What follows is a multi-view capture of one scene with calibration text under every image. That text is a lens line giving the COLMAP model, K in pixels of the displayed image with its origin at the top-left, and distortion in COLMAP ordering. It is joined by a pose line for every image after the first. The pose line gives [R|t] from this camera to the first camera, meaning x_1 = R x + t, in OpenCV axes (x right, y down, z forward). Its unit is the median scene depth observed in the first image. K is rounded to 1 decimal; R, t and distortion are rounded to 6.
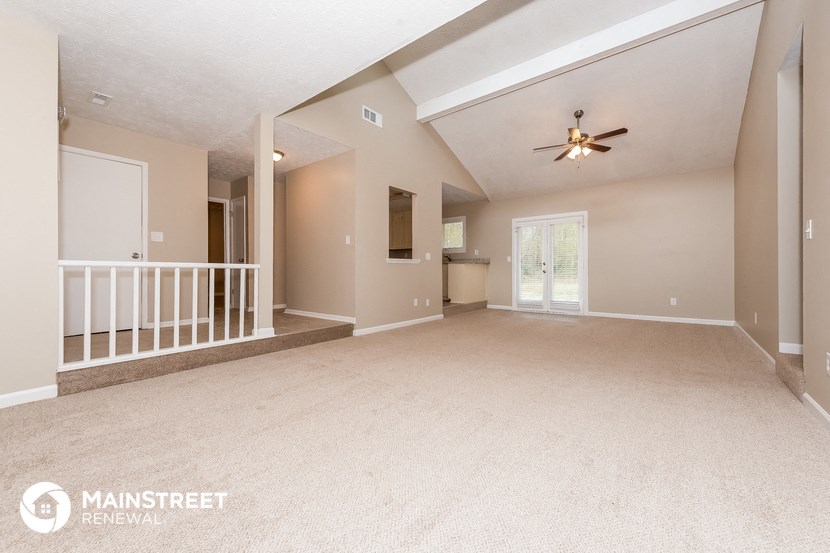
lens RADIAL K [[329.8, 0, 417.1], [0, 329.8, 273.0], [0, 0, 1]] dist [0.001730, 0.000042]
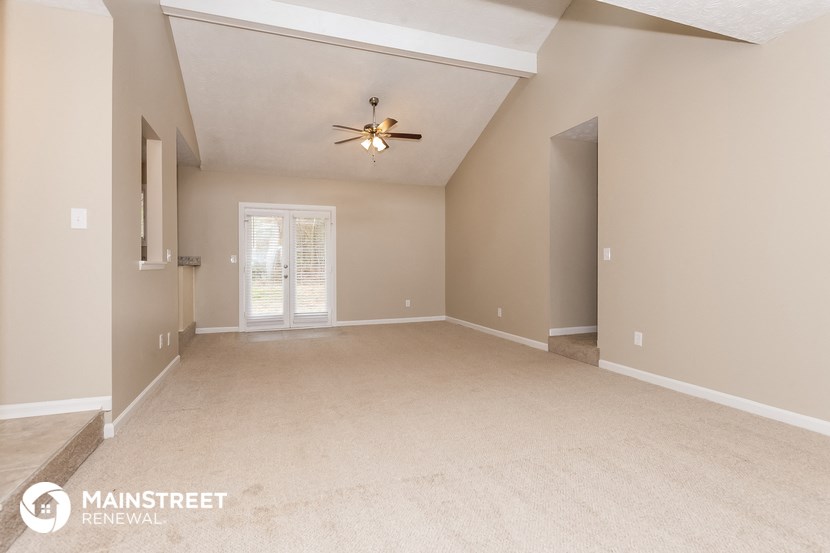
lens RADIAL K [[415.5, 0, 417.2], [0, 415.5, 270.9], [0, 0, 1]] dist [-0.017109, -0.000459]
pose [[0.506334, -0.009424, 0.862286, -0.299998], [0.007490, 0.999951, 0.006530, -0.022137], [-0.862305, 0.003152, 0.506380, 0.240132]]
